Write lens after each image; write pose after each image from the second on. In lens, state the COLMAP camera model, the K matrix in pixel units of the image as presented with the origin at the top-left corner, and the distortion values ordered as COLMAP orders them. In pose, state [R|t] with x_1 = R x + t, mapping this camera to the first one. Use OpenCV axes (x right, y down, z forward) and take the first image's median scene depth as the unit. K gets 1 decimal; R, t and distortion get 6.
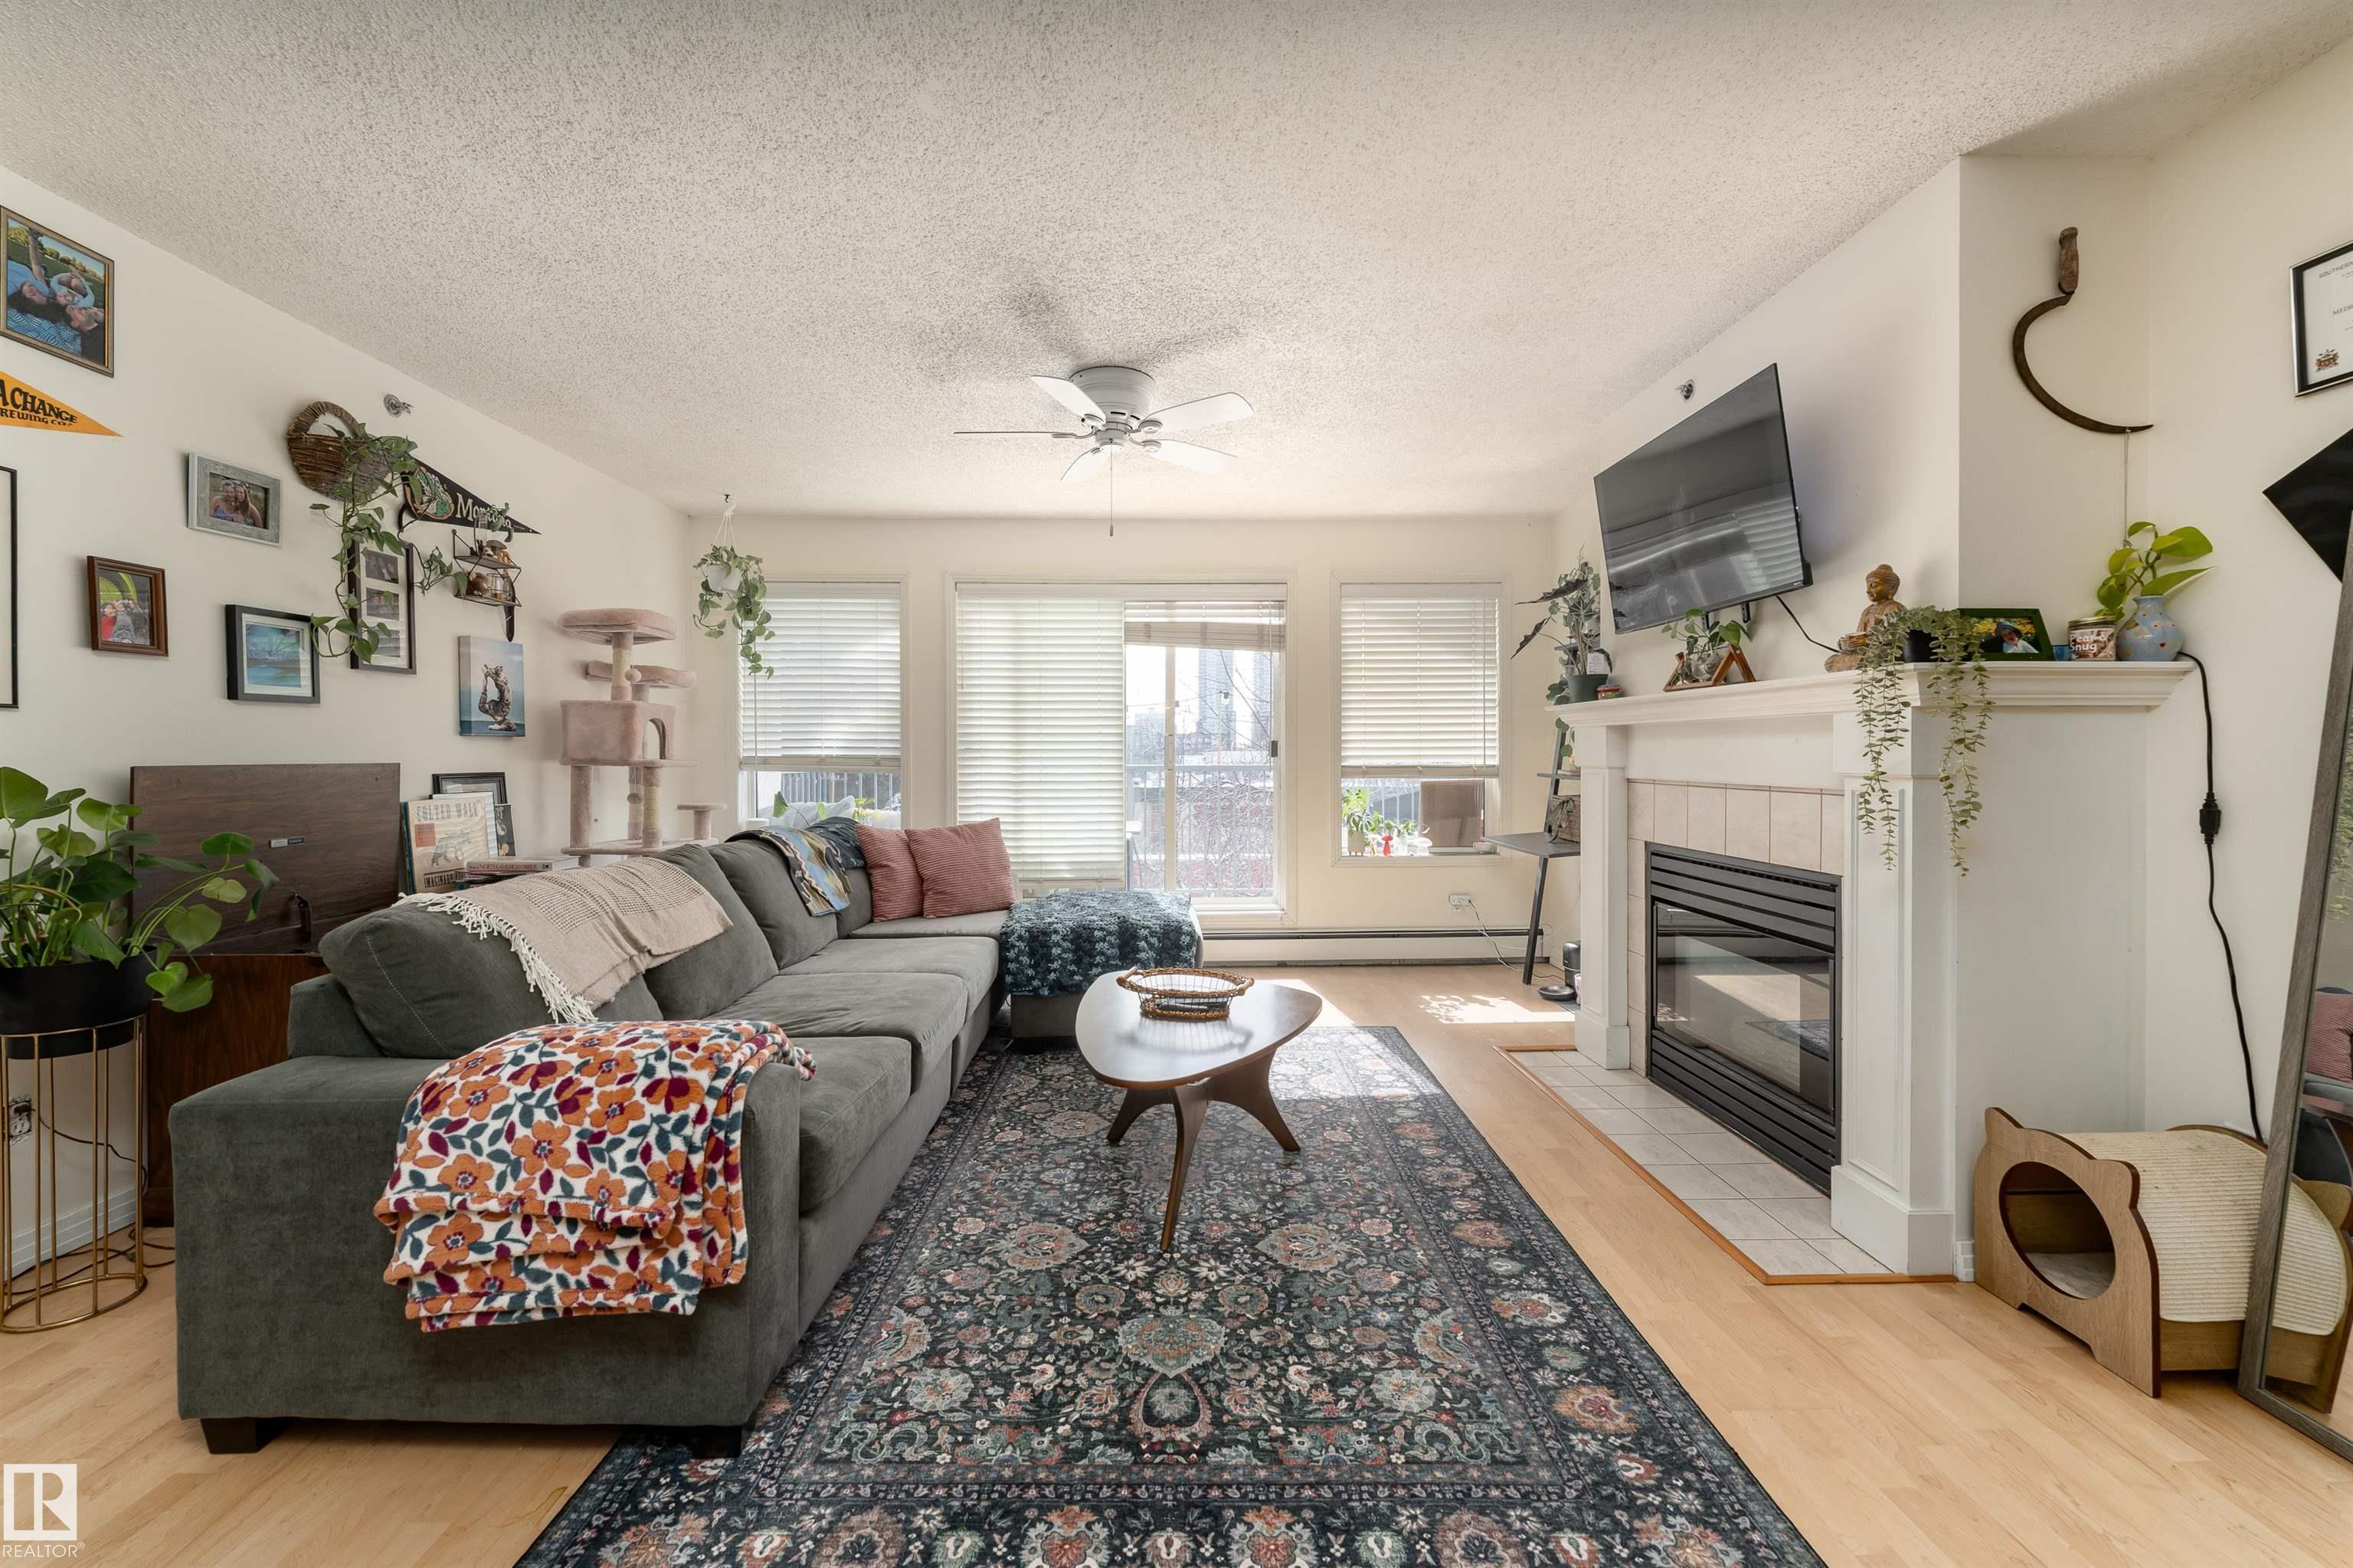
lens RADIAL K [[944.1, 0, 1169.2], [0, 944.1, 768.8], [0, 0, 1]] dist [-0.001940, 0.001462]
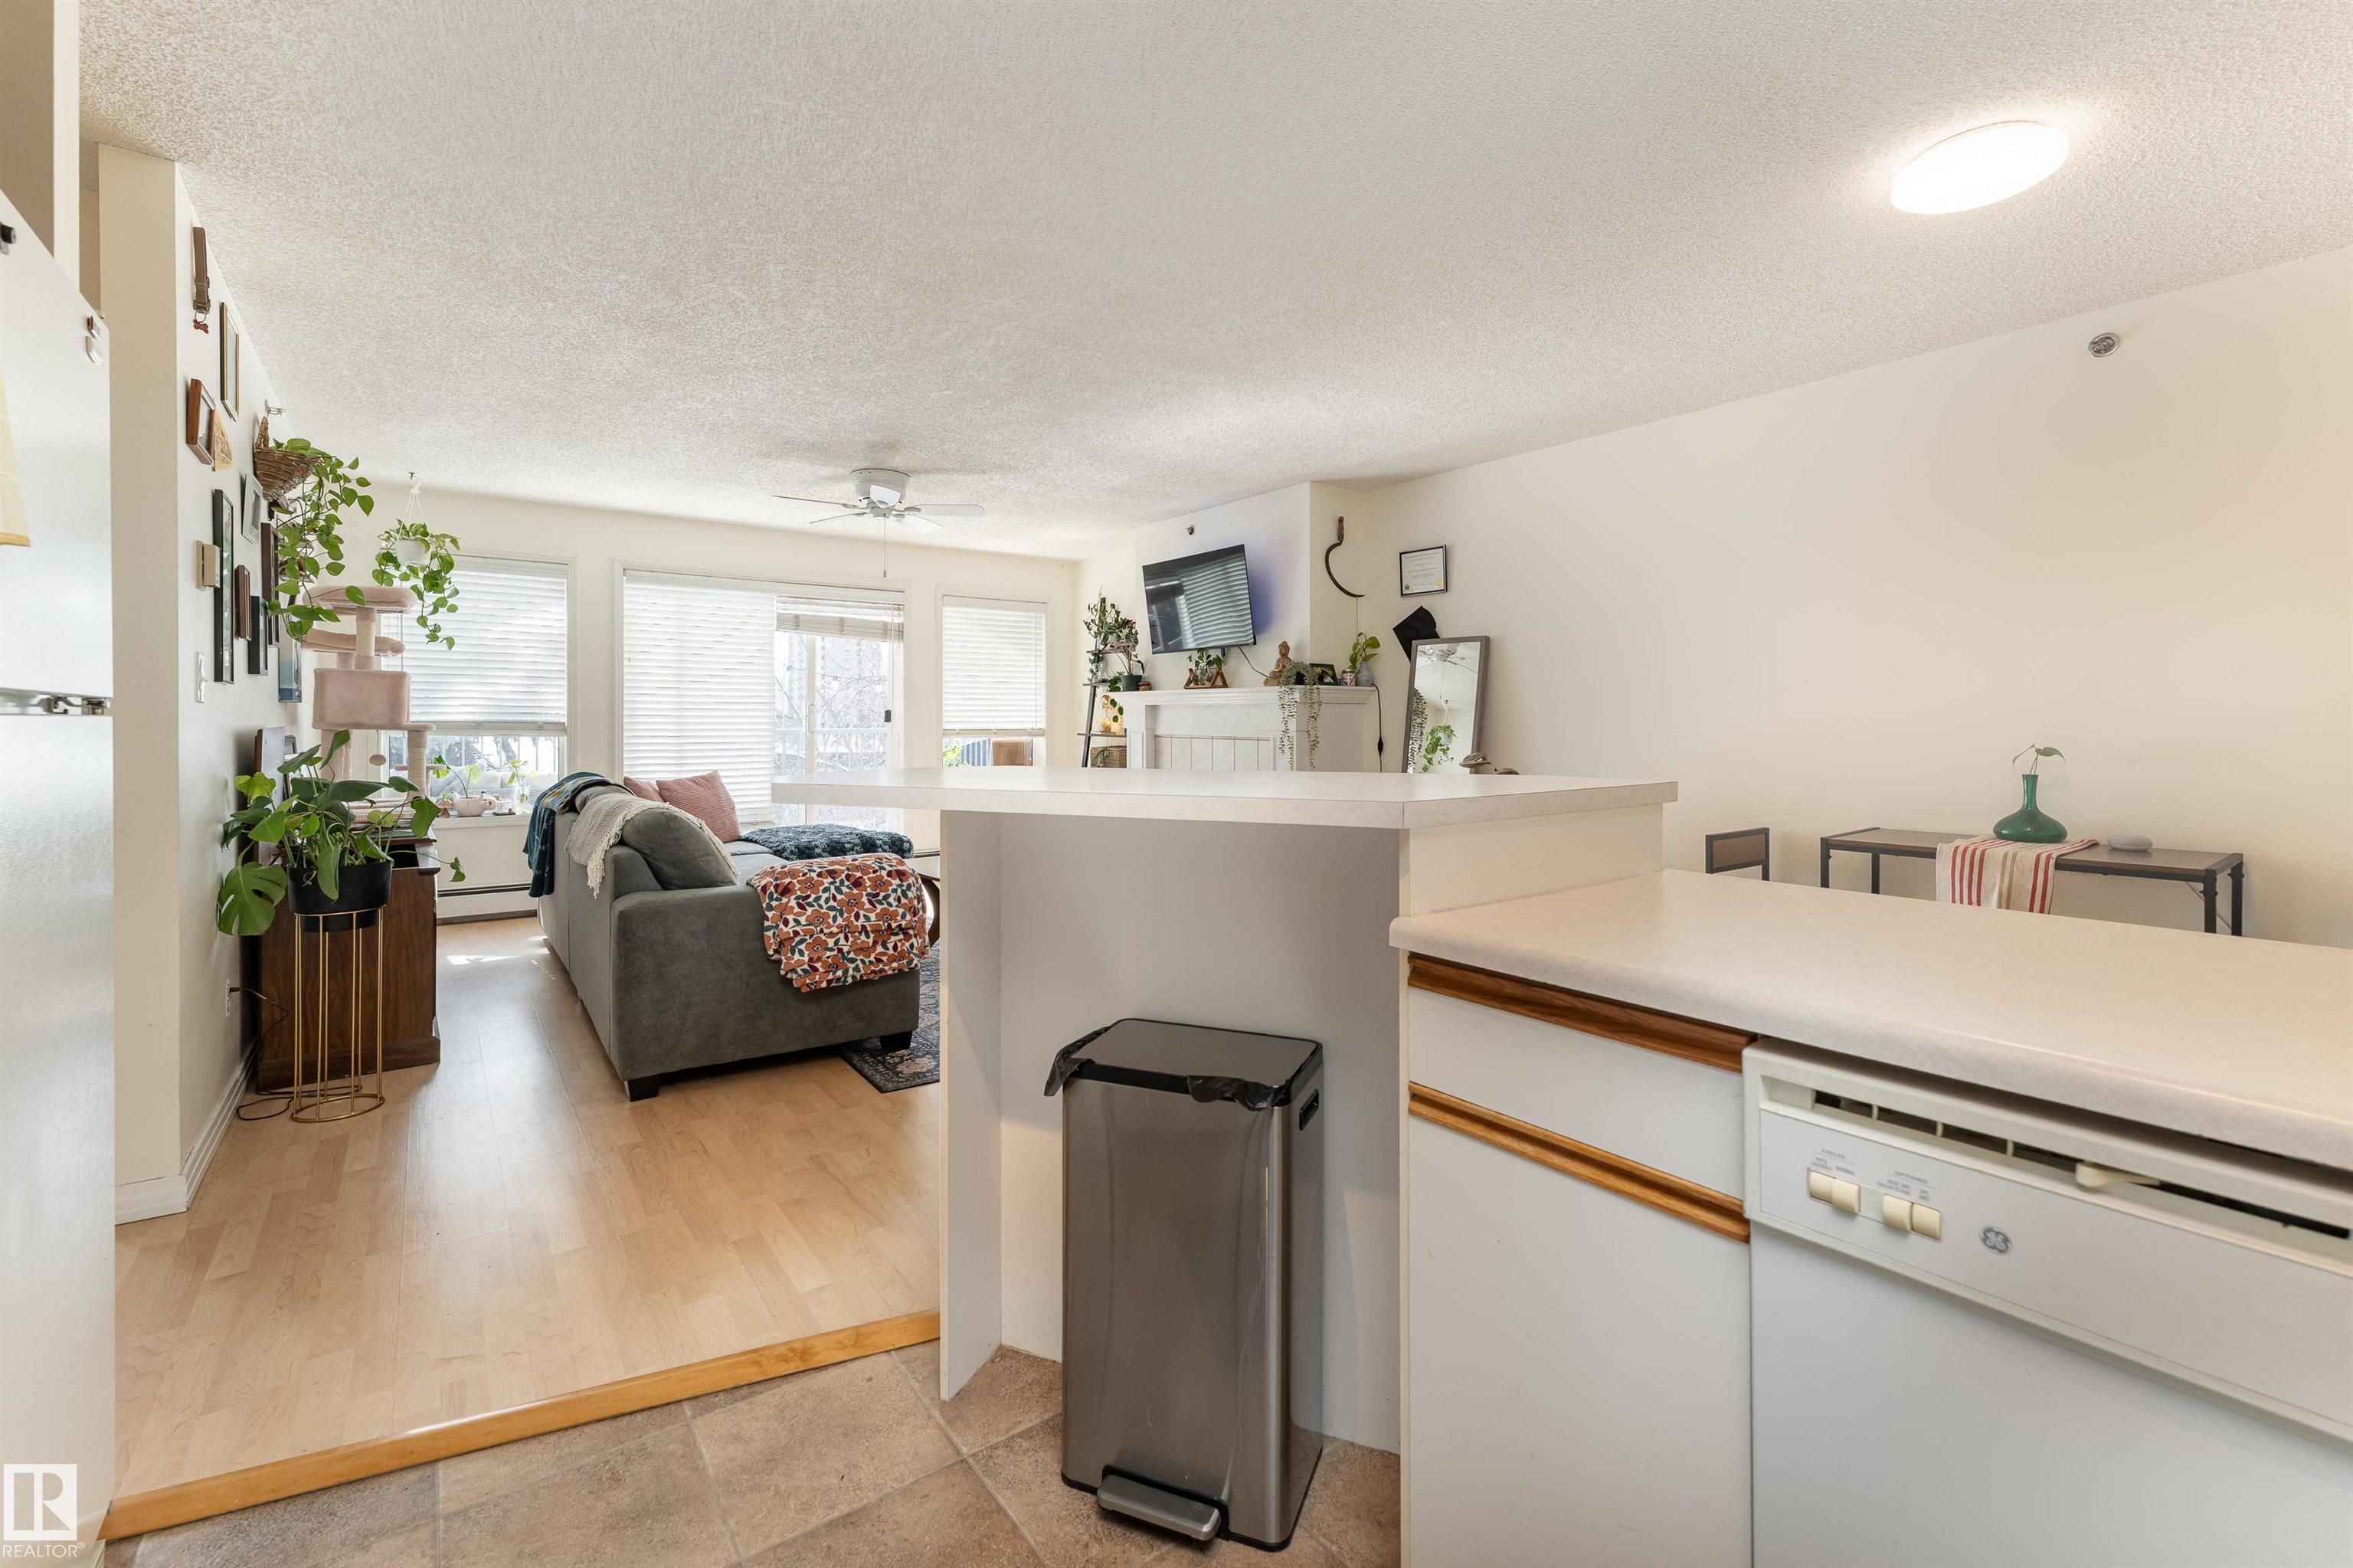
lens RADIAL K [[1000.1, 0, 1164.7], [0, 1000.1, 730.8], [0, 0, 1]] dist [-0.000933, -0.000362]
pose [[0.814085, -0.003207, 0.580737, -0.788786], [0.005467, 0.999983, -0.002142, 0.009030], [-0.580720, 0.004919, 0.814088, -0.721691]]
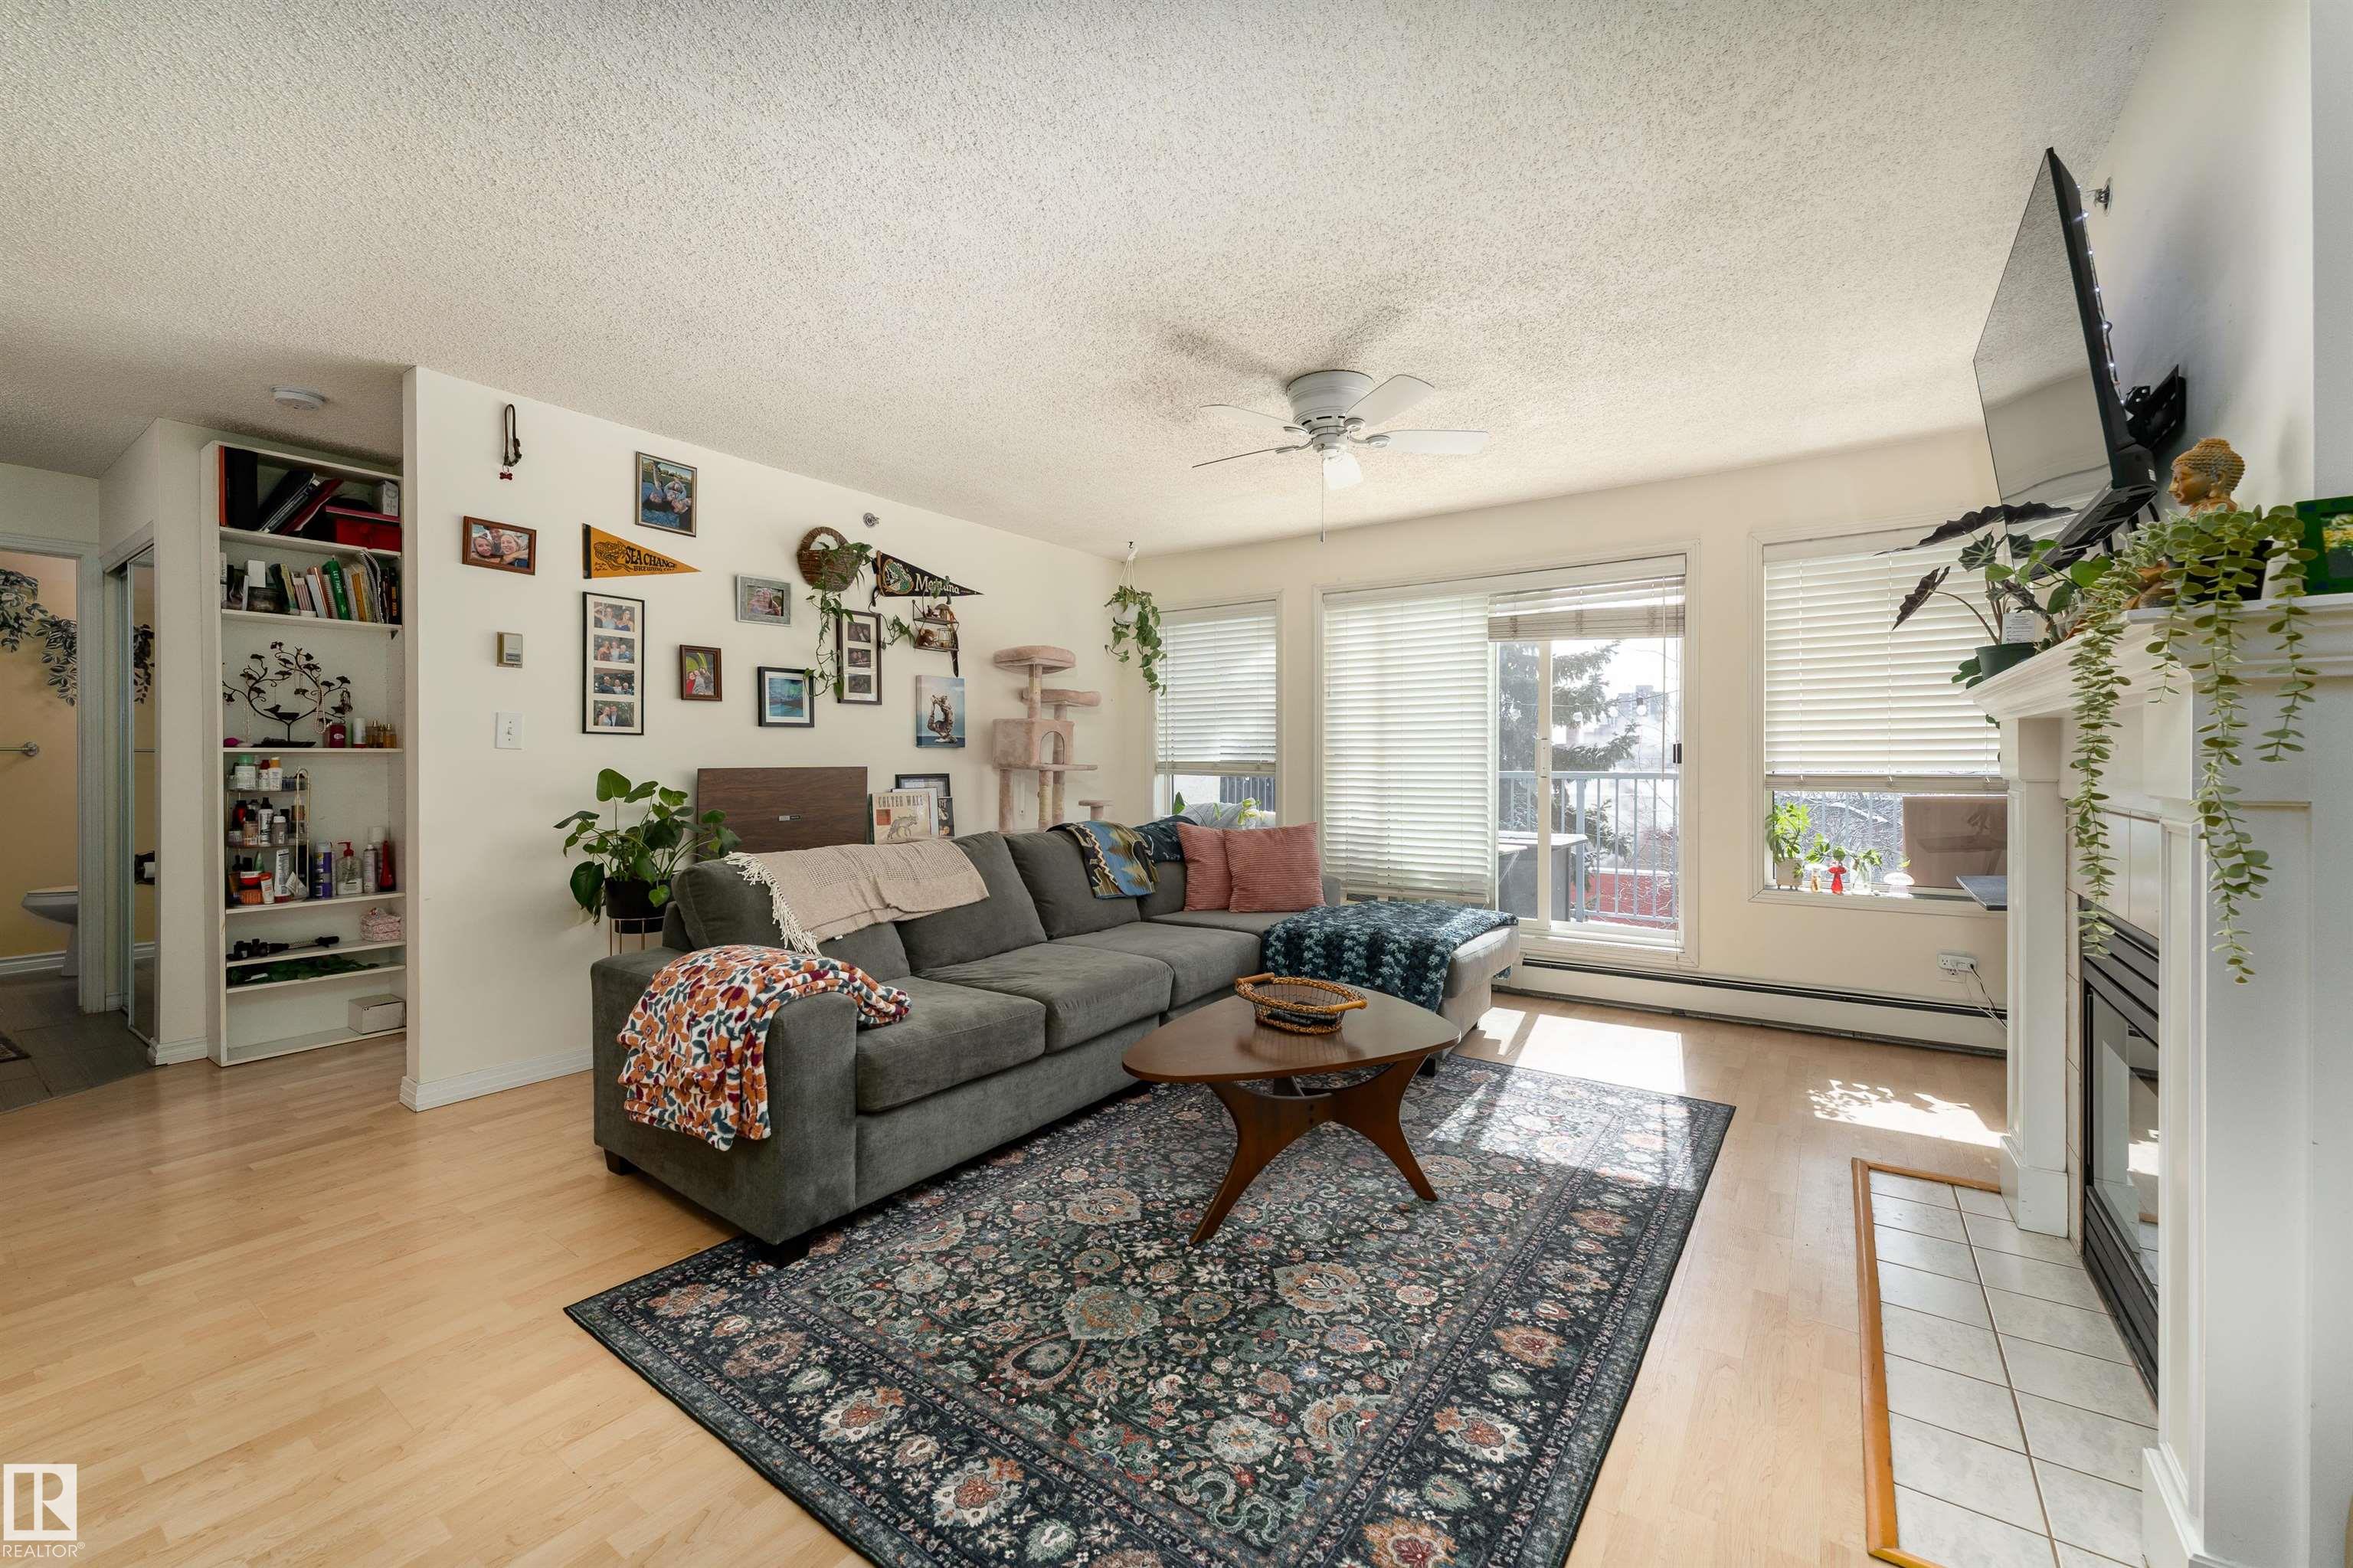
lens RADIAL K [[944.1, 0, 1170.2], [0, 944.1, 767.3], [0, 0, 1]] dist [-0.001940, 0.001462]
pose [[0.807606, 0.004514, -0.589705, 0.495893], [-0.008306, 0.999959, -0.003722, -0.004553], [0.589664, 0.007904, 0.807610, 0.129002]]
